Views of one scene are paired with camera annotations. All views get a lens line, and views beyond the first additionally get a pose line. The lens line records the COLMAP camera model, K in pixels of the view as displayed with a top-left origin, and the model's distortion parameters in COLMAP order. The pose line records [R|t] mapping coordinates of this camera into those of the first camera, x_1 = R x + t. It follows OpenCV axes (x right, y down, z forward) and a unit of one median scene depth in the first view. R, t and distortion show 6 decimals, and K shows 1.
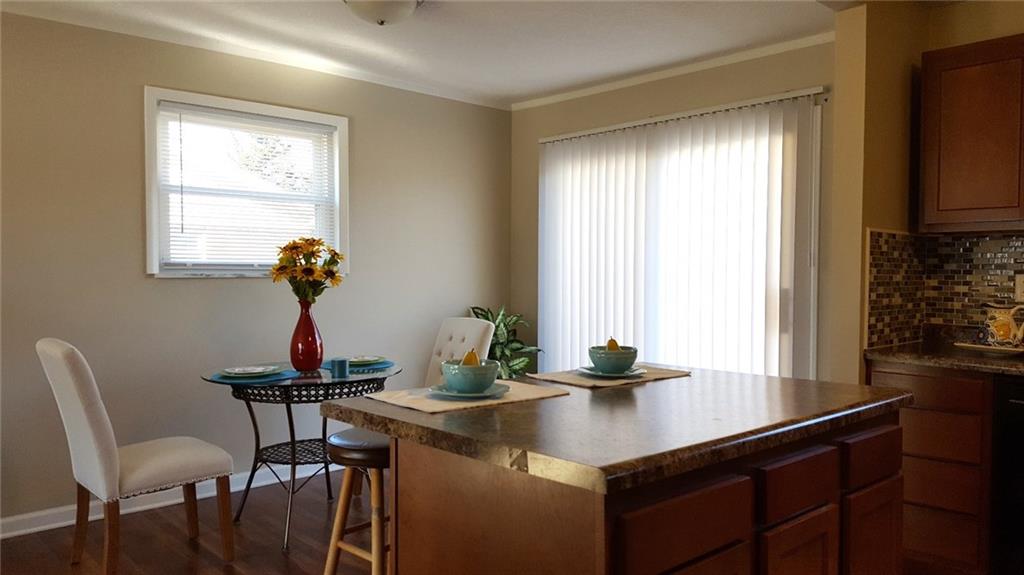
lens RADIAL K [[773.0, 0, 512.6], [0, 773.0, 301.8], [0, 0, 1]] dist [0.011976, -0.004915]
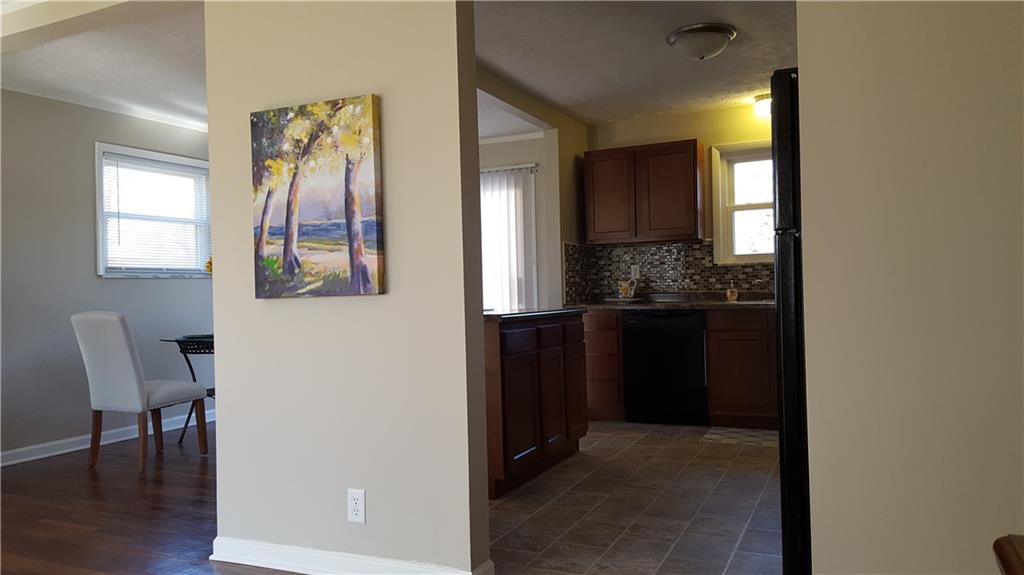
lens RADIAL K [[773.0, 0, 512.6], [0, 773.0, 301.8], [0, 0, 1]] dist [0.011976, -0.004915]
pose [[0.925723, -0.028222, 0.377147, -0.351488], [0.039420, 0.998980, -0.022003, 0.083443], [-0.376141, 0.035236, 0.925892, -0.661519]]
